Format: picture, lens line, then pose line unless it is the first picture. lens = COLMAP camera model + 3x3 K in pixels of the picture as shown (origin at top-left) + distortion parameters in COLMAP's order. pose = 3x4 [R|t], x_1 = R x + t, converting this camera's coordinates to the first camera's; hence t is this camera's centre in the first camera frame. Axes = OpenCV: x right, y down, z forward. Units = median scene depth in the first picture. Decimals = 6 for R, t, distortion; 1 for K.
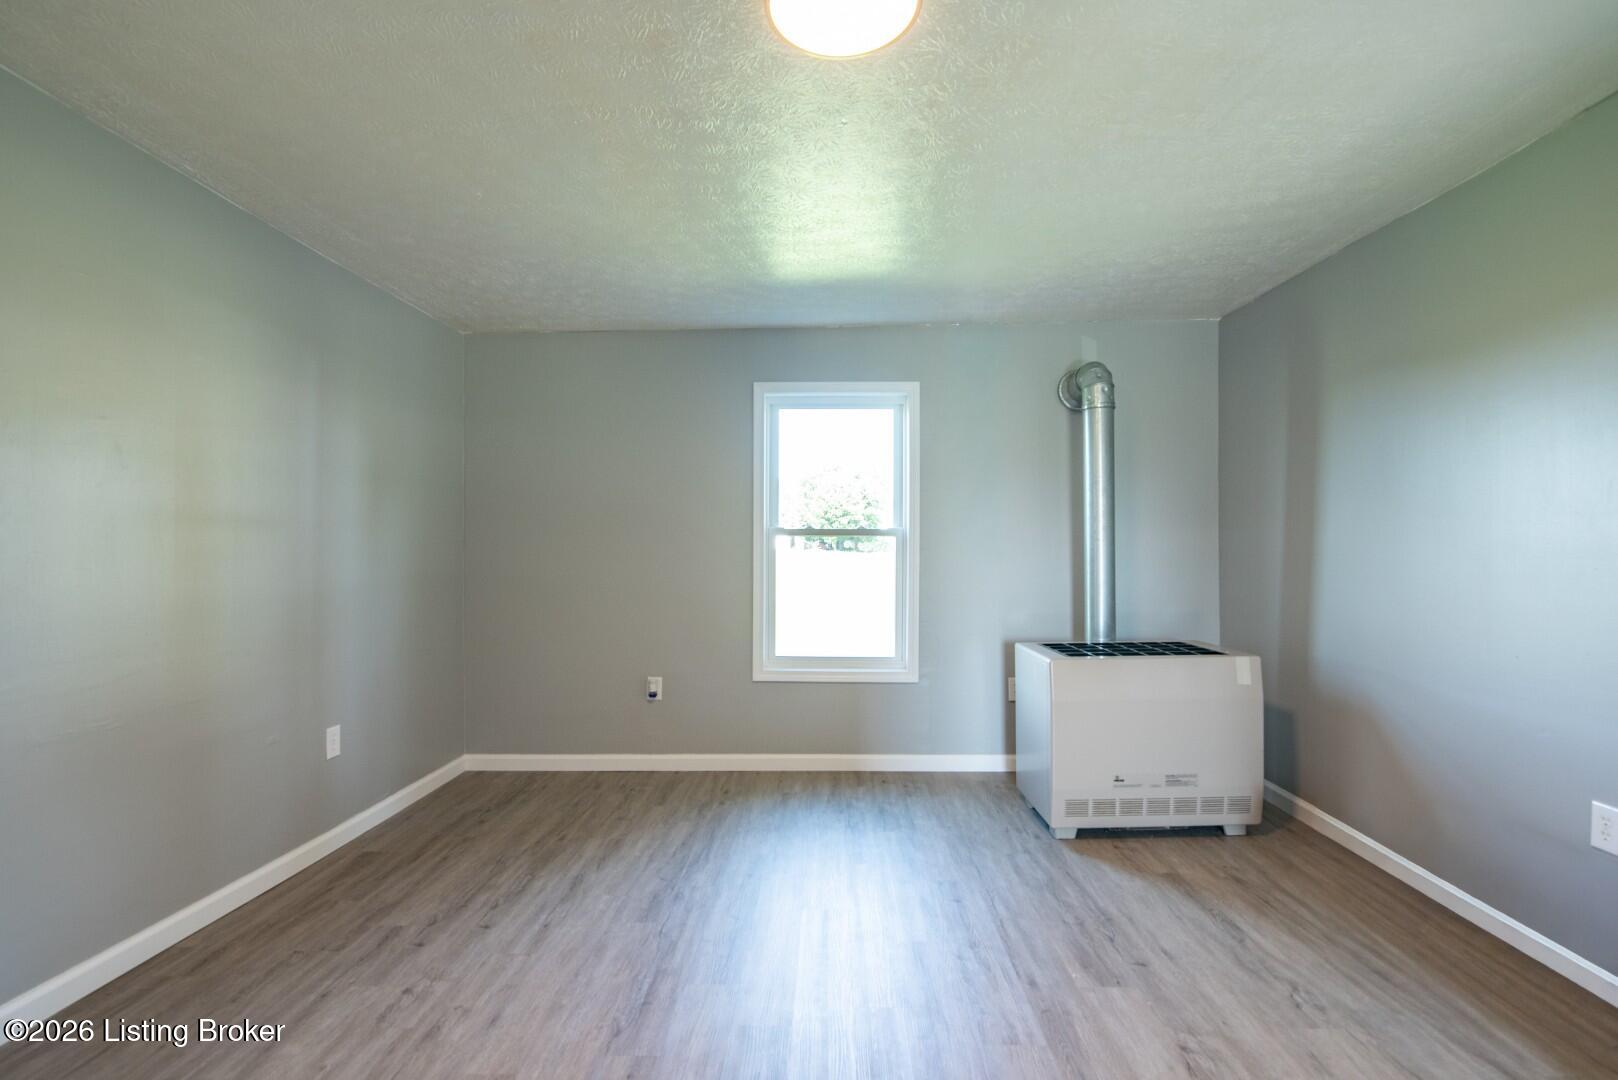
lens RADIAL K [[746.6, 0, 796.6], [0, 746.6, 541.5], [0, 0, 1]] dist [-0.017574, 0.000823]
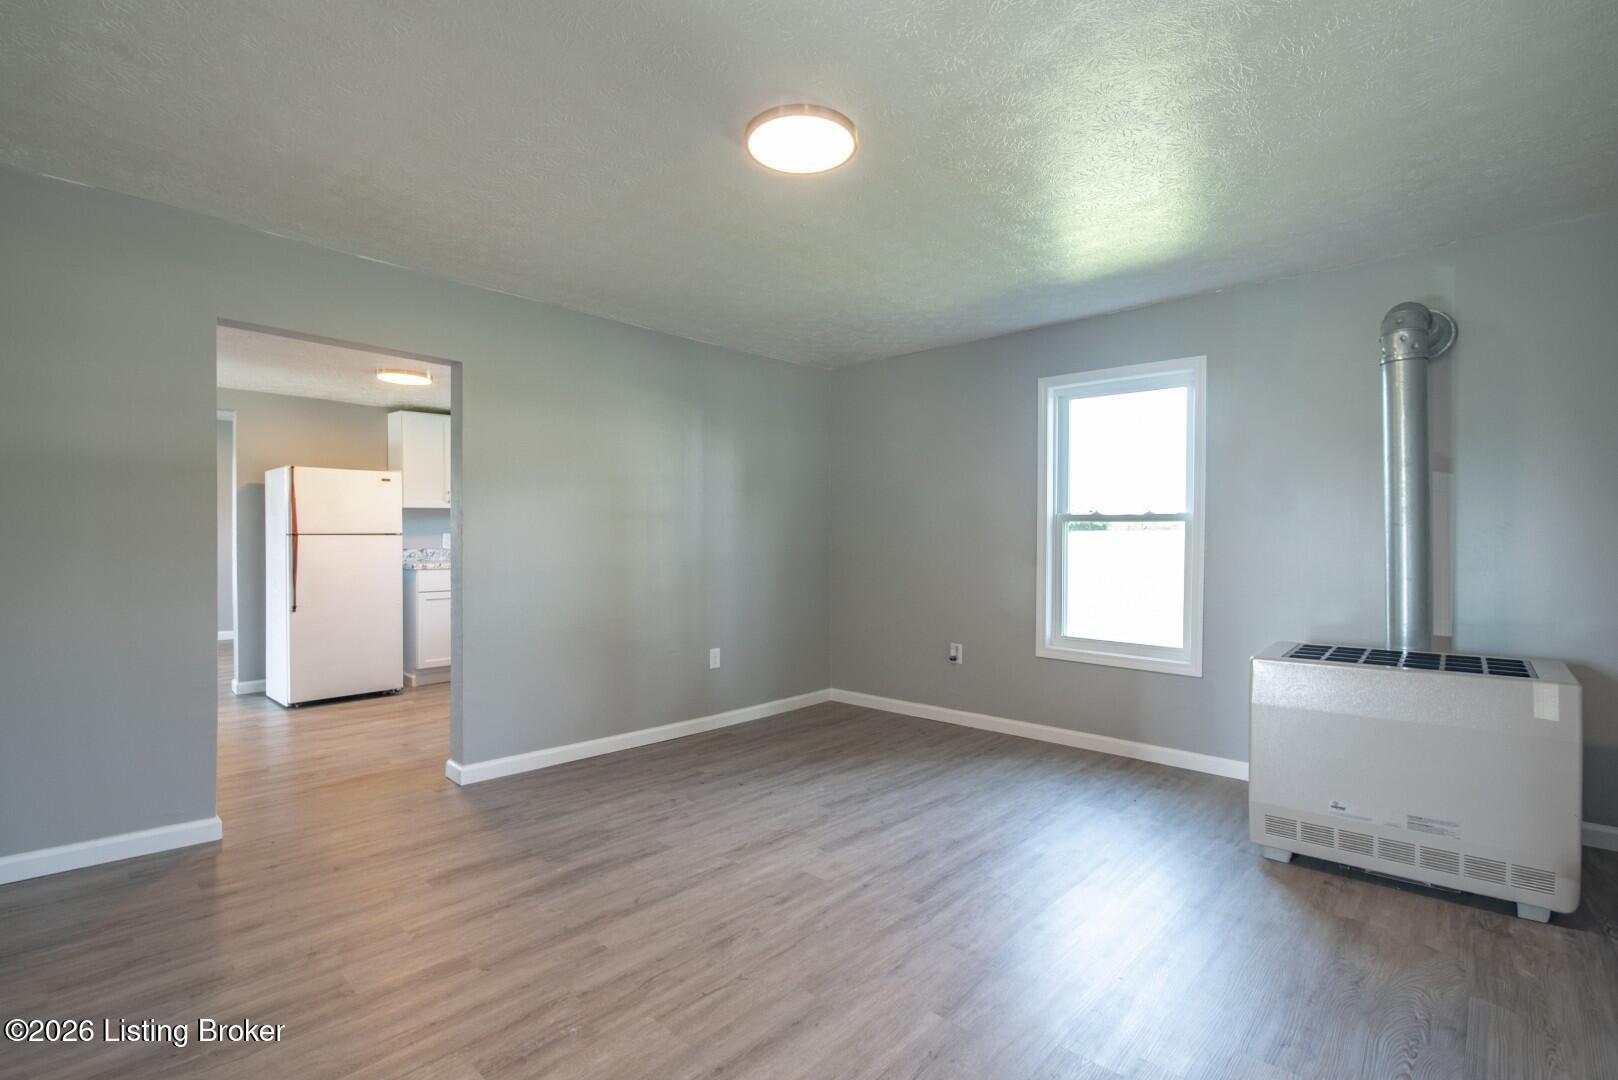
lens RADIAL K [[746.6, 0, 808.1], [0, 746.6, 536.4], [0, 0, 1]] dist [-0.017574, 0.000823]
pose [[0.752324, 0.006278, -0.658763, 0.519186], [0.003714, 0.999898, 0.013771, -0.003068], [0.658783, -0.012807, 0.752224, -0.032773]]
